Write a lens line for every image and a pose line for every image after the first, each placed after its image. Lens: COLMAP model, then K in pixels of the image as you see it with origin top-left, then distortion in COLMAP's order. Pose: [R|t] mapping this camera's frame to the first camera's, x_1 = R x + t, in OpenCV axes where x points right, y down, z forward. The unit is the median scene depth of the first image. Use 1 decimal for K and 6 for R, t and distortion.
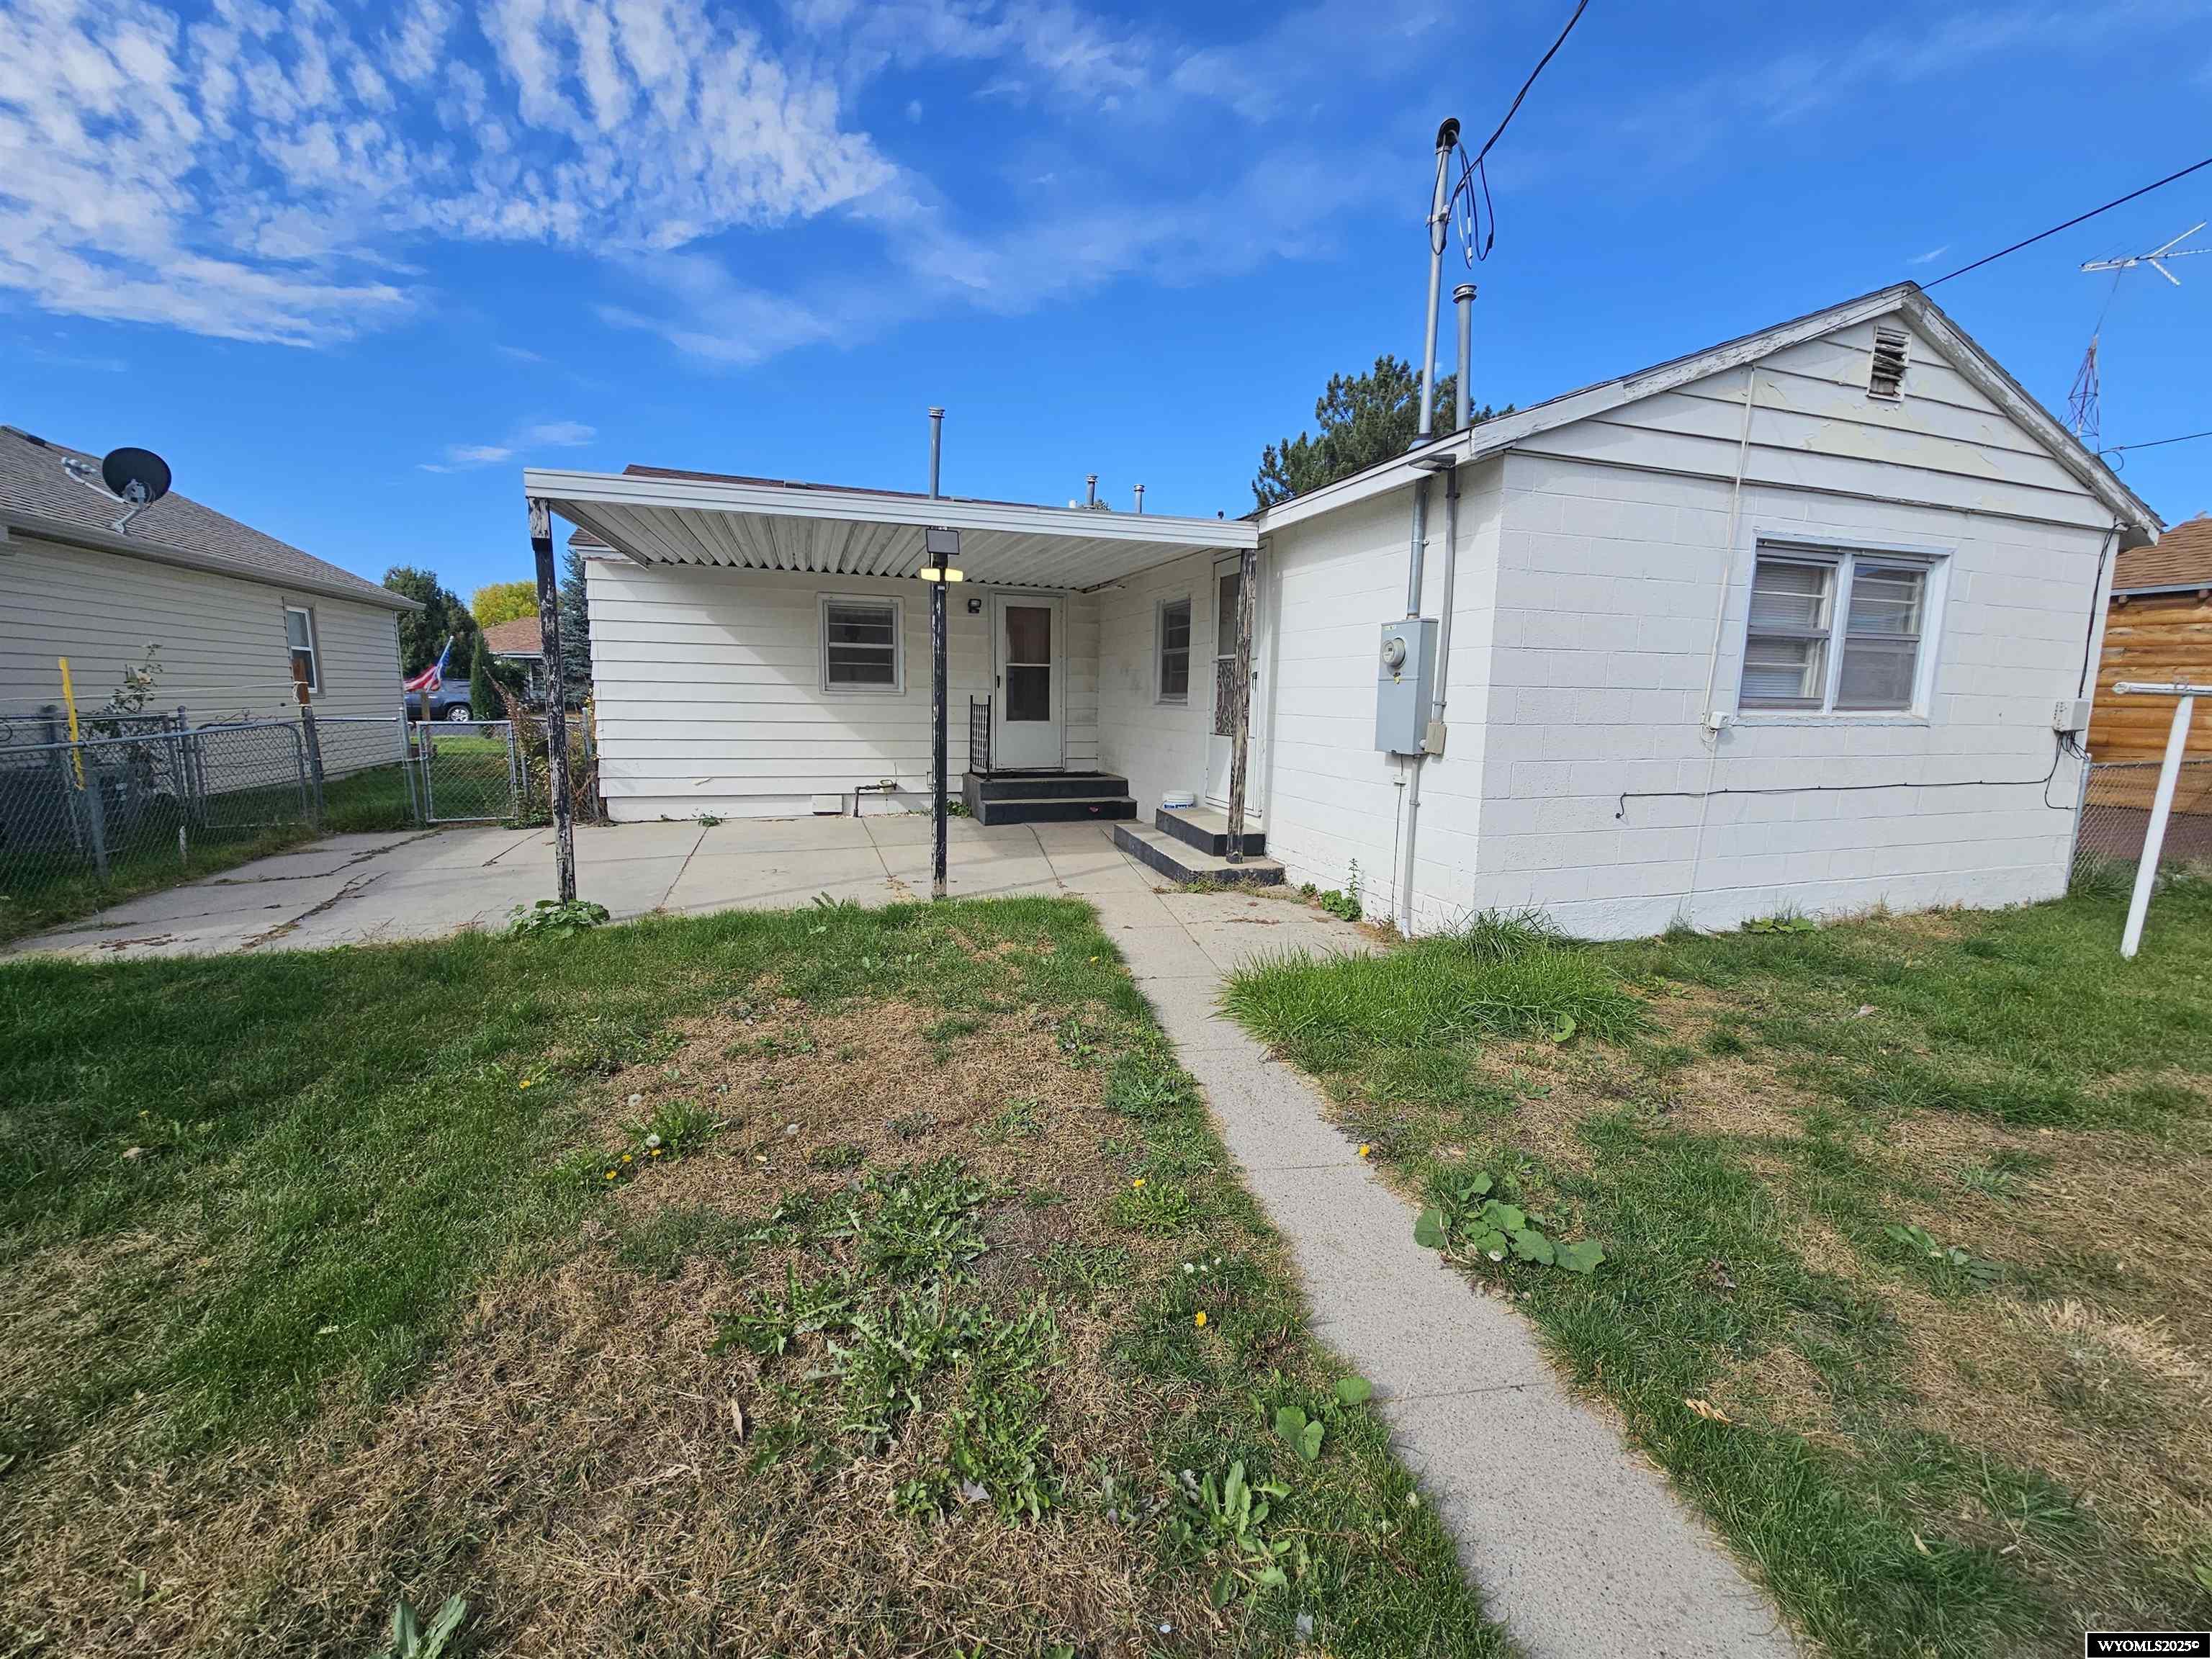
lens RADIAL K [[897.4, 0, 1098.3], [0, 897.4, 832.1], [0, 0, 1]] dist [-0.002042, 0.001839]
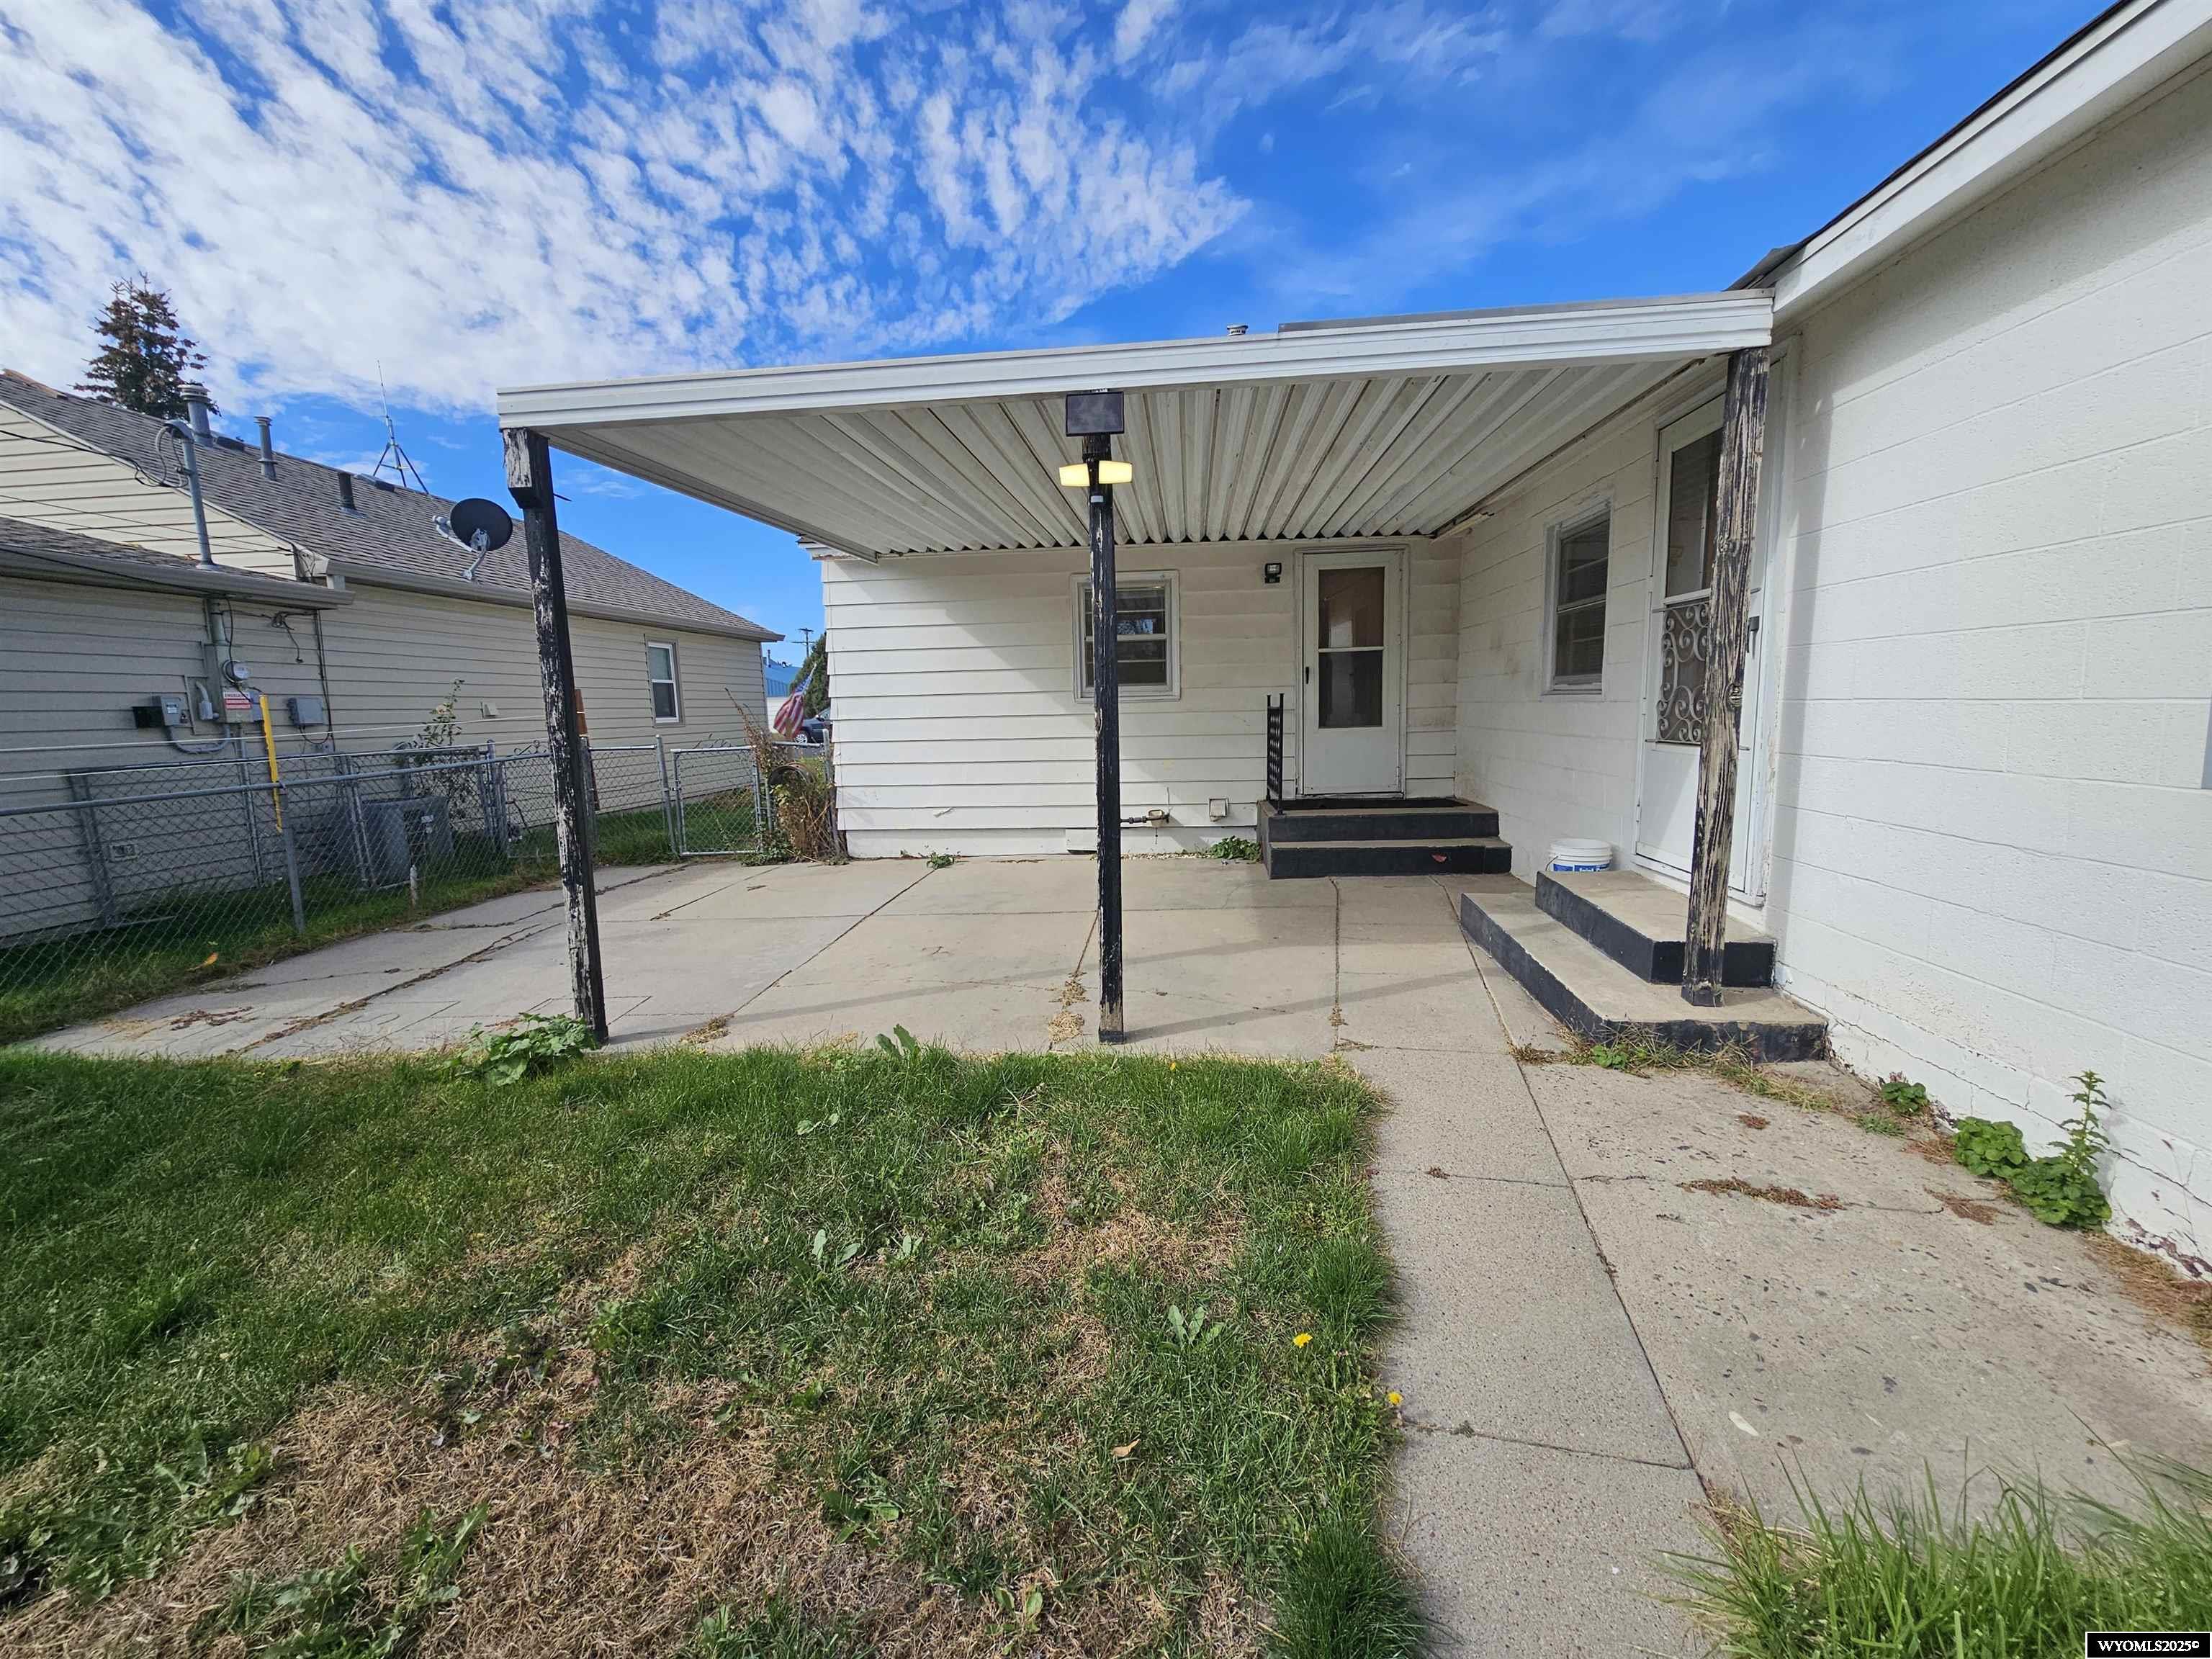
lens RADIAL K [[897.4, 0, 1101.6], [0, 897.4, 827.8], [0, 0, 1]] dist [-0.002042, 0.001839]
pose [[0.914576, 0.013392, -0.404192, 0.033924], [-0.018615, 0.999786, -0.008995, -0.037024], [0.403985, 0.015751, 0.914630, 0.292618]]
